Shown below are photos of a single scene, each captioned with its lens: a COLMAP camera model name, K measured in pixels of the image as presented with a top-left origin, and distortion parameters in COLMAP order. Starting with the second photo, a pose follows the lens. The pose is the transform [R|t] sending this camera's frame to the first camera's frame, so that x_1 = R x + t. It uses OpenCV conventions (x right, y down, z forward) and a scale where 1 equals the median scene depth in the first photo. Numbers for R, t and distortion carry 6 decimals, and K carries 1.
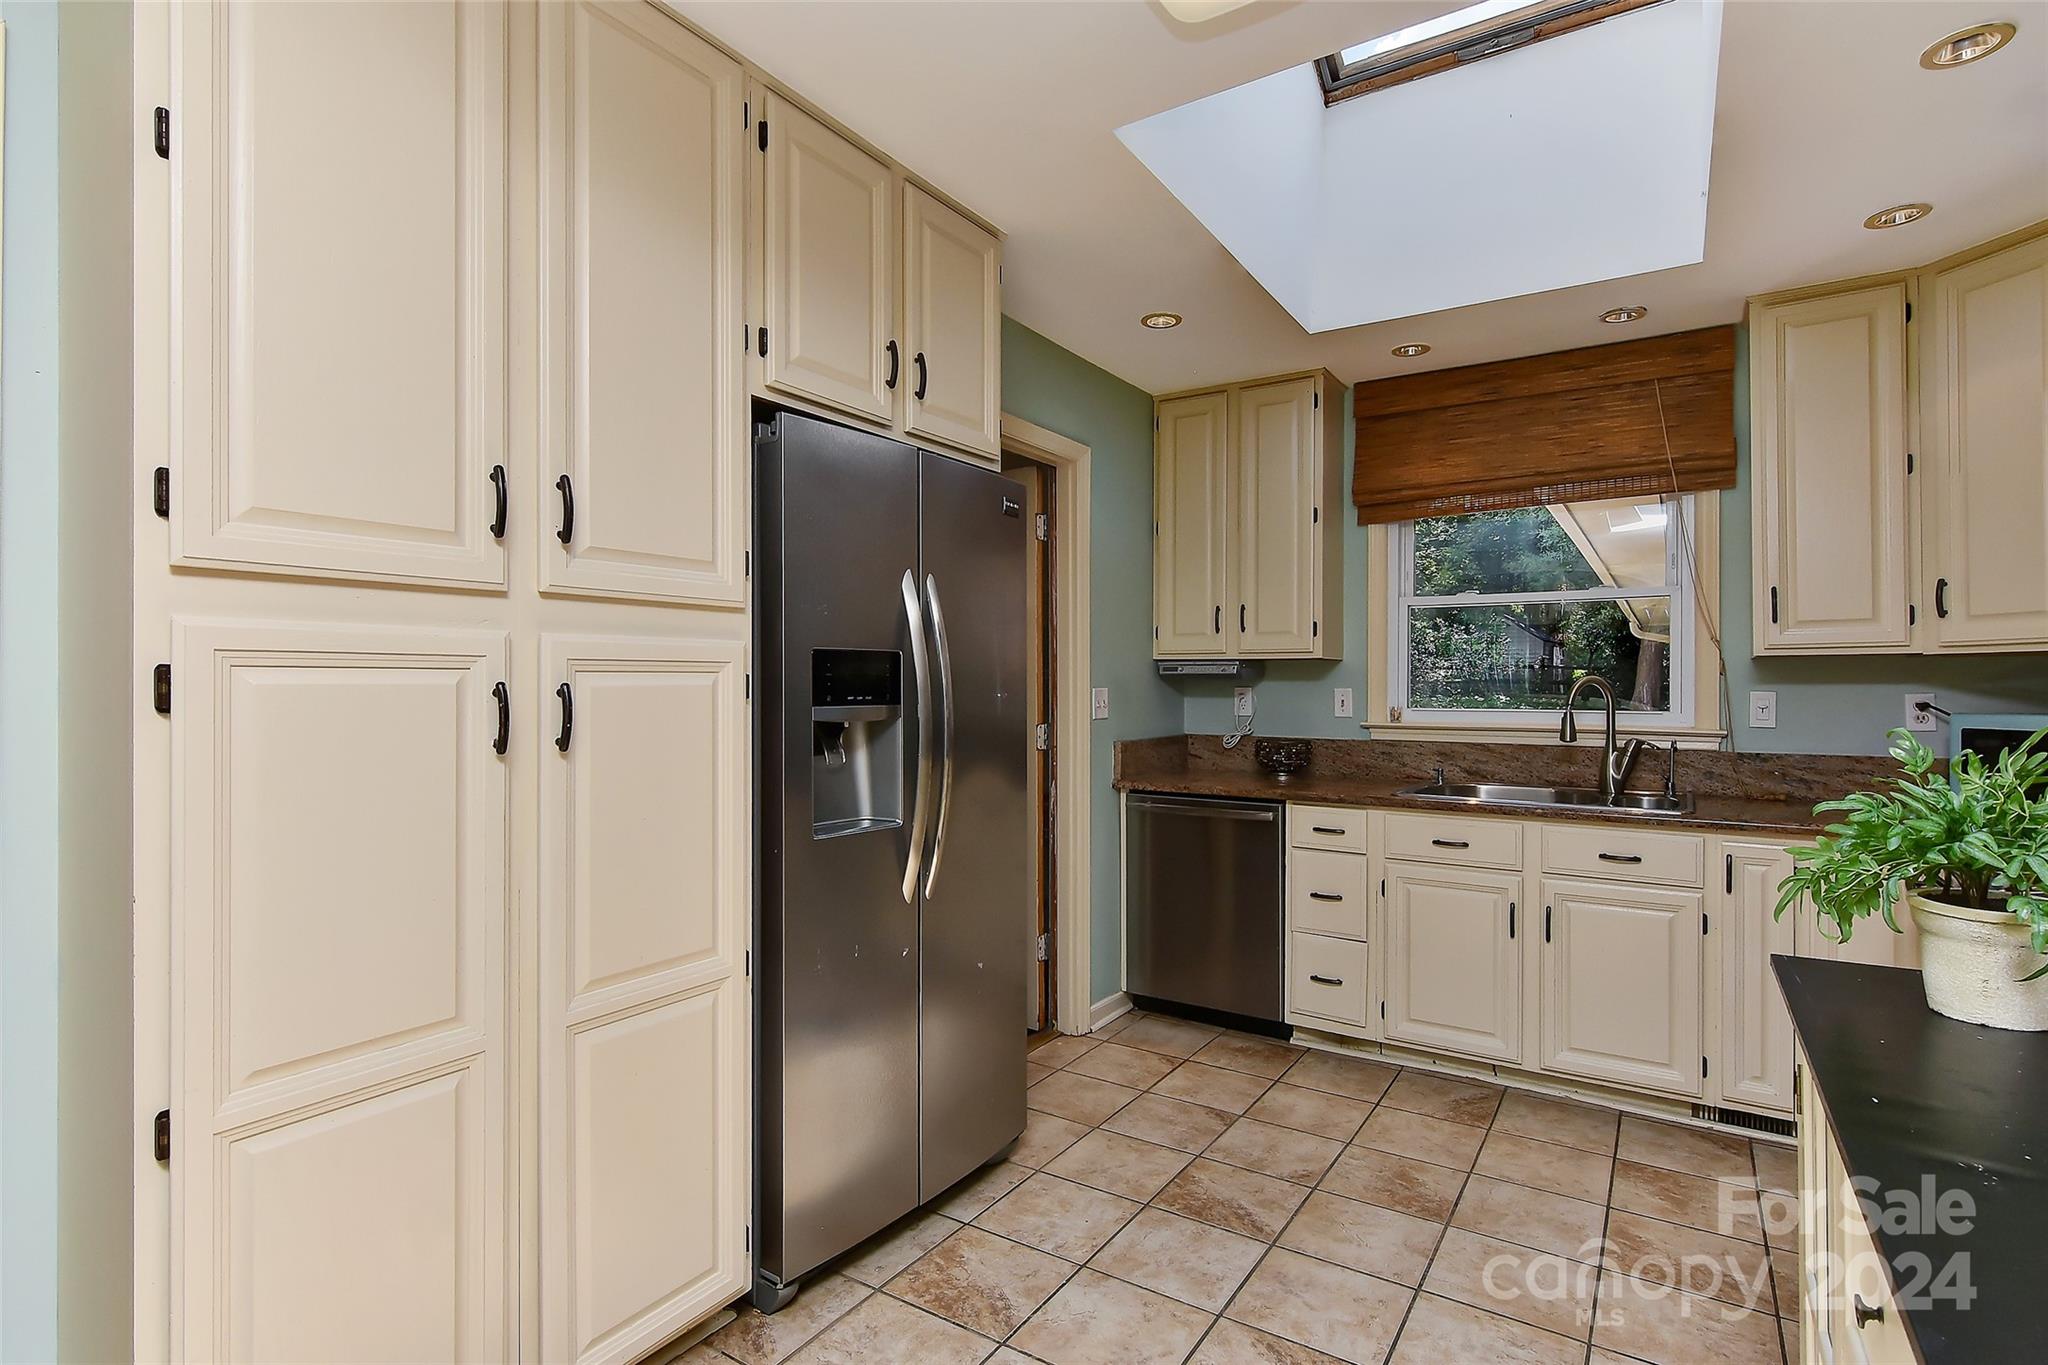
lens RADIAL K [[1011.2, 0, 1059.2], [0, 1011.2, 679.6], [0, 0, 1]] dist [0.002850, -0.002455]
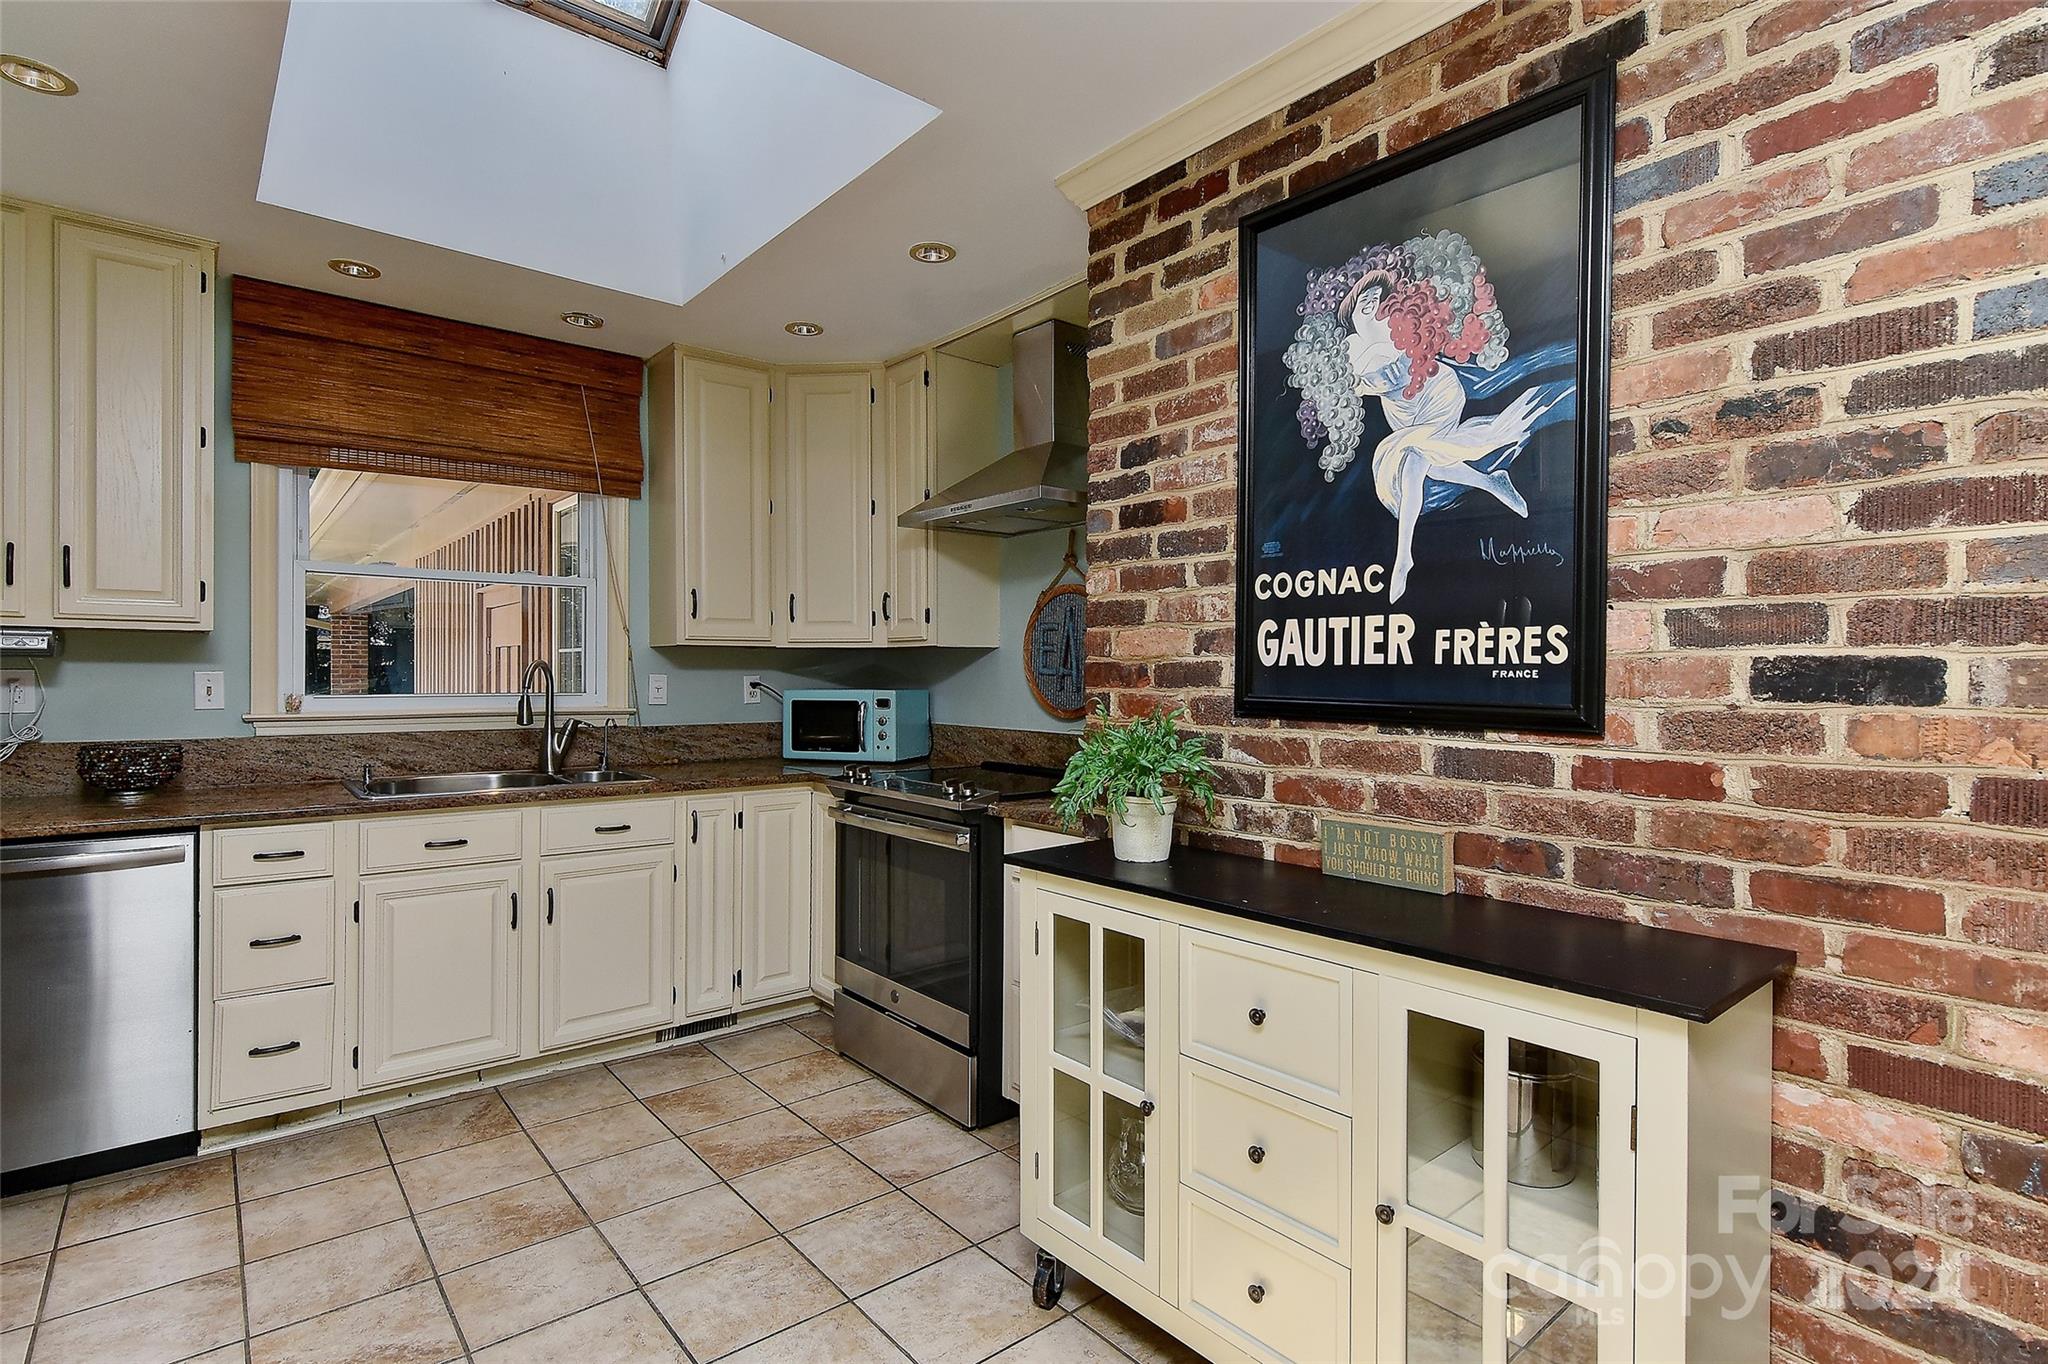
lens RADIAL K [[1011.2, 0, 978.7], [0, 1011.2, 678.6], [0, 0, 1]] dist [0.002850, -0.002455]
pose [[0.313390, -0.006480, 0.949602, -0.361853], [-0.009994, 0.999899, 0.010122, 0.000792], [-0.949572, -0.012663, 0.313294, 0.301009]]
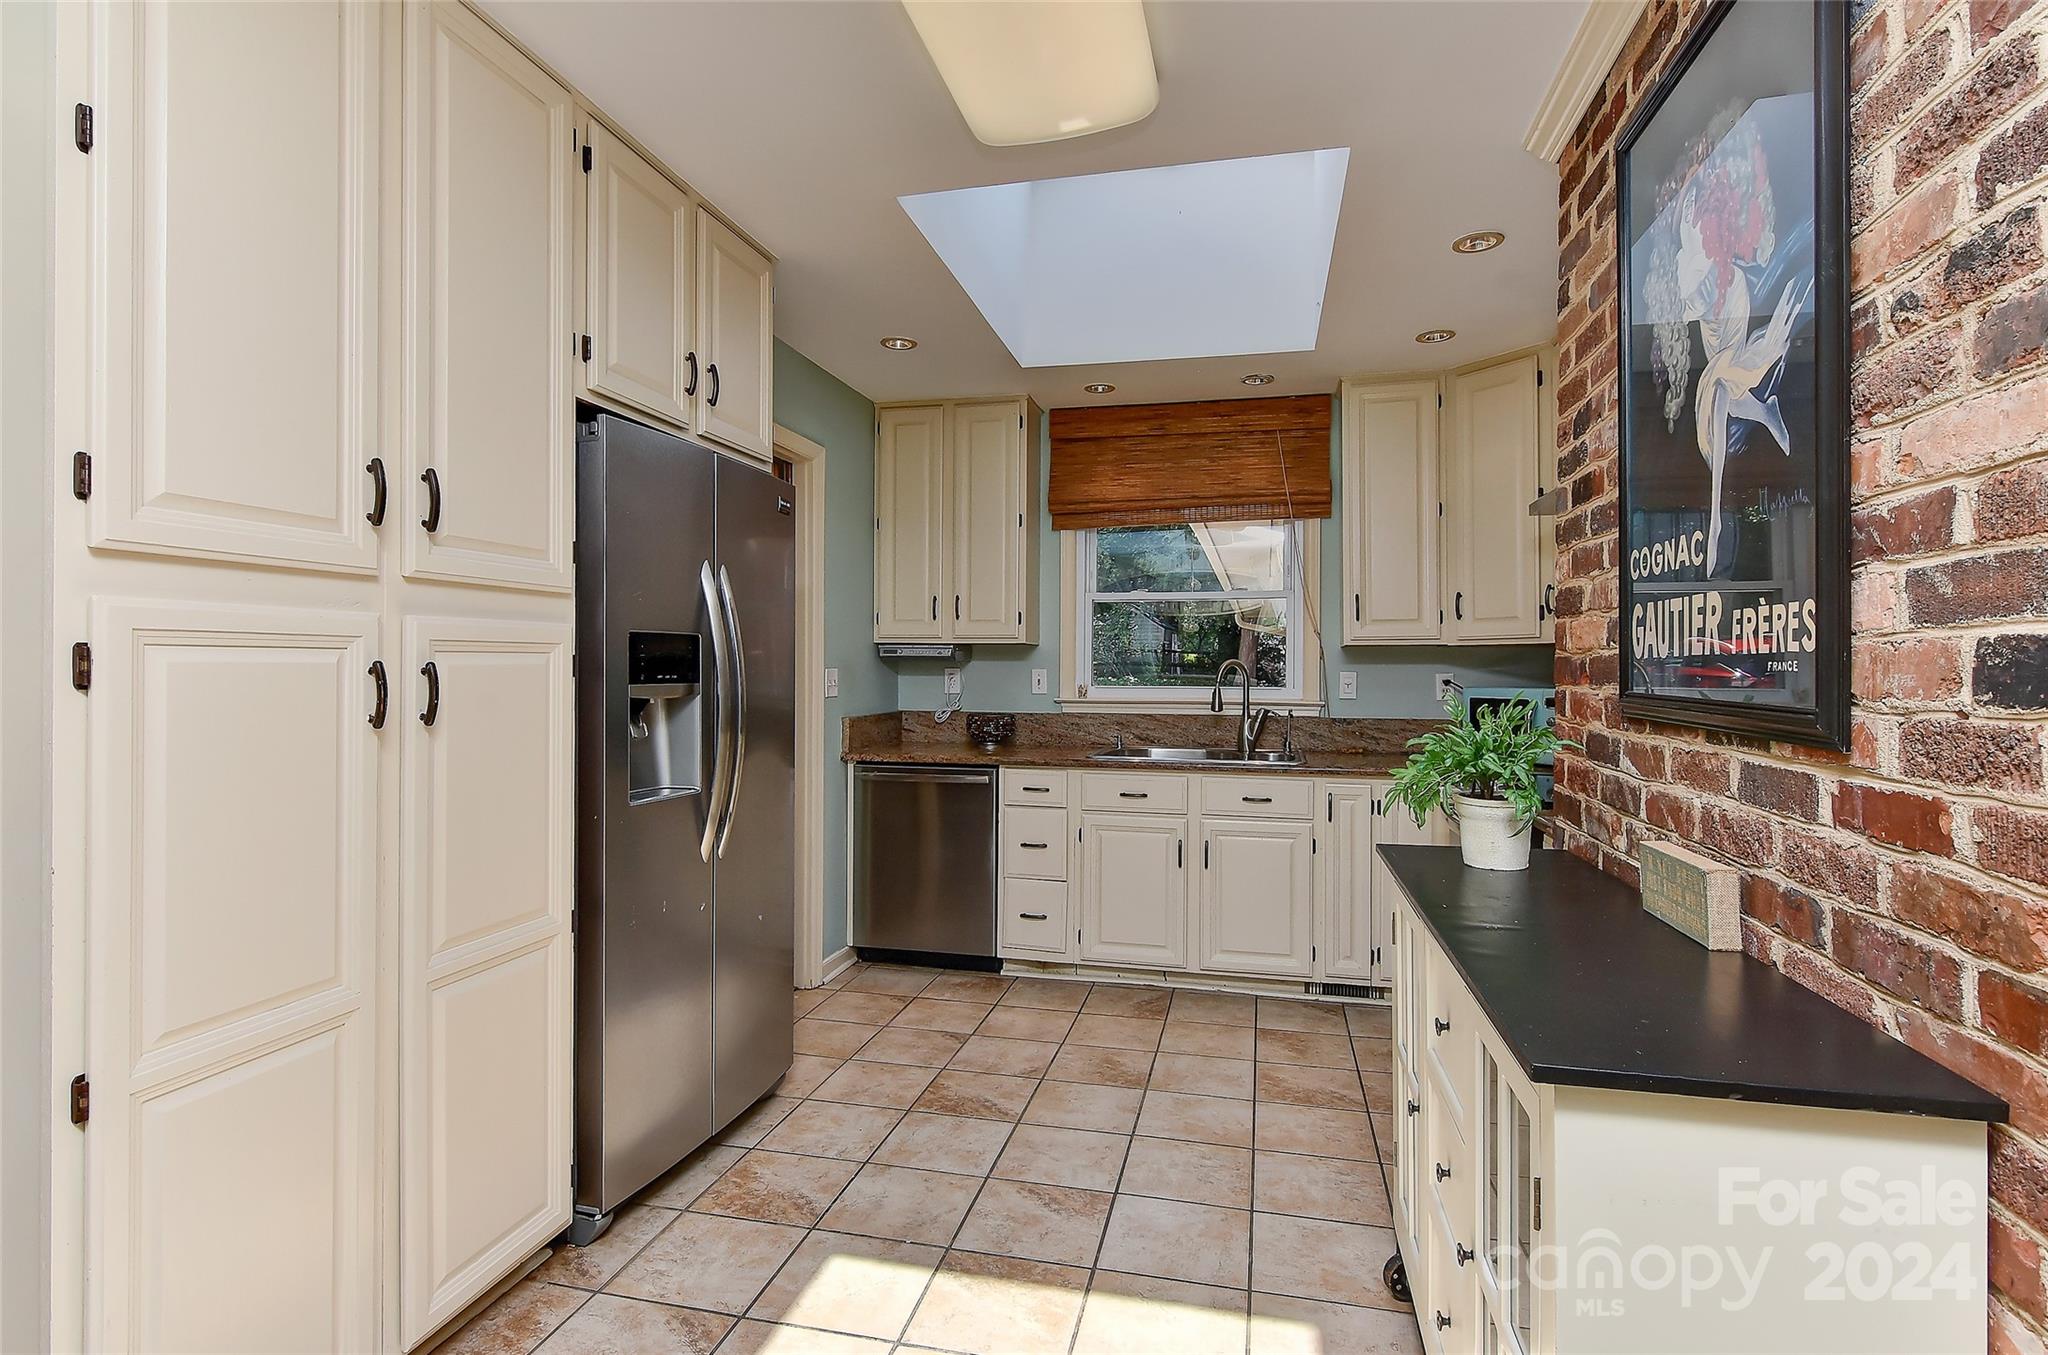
lens RADIAL K [[1011.2, 0, 1038.5], [0, 1011.2, 657.6], [0, 0, 1]] dist [0.002850, -0.002455]
pose [[0.944625, 0.005062, 0.328113, -0.142633], [-0.003969, 0.999984, -0.004002, 0.000115], [-0.328128, 0.002479, 0.944630, -0.139431]]
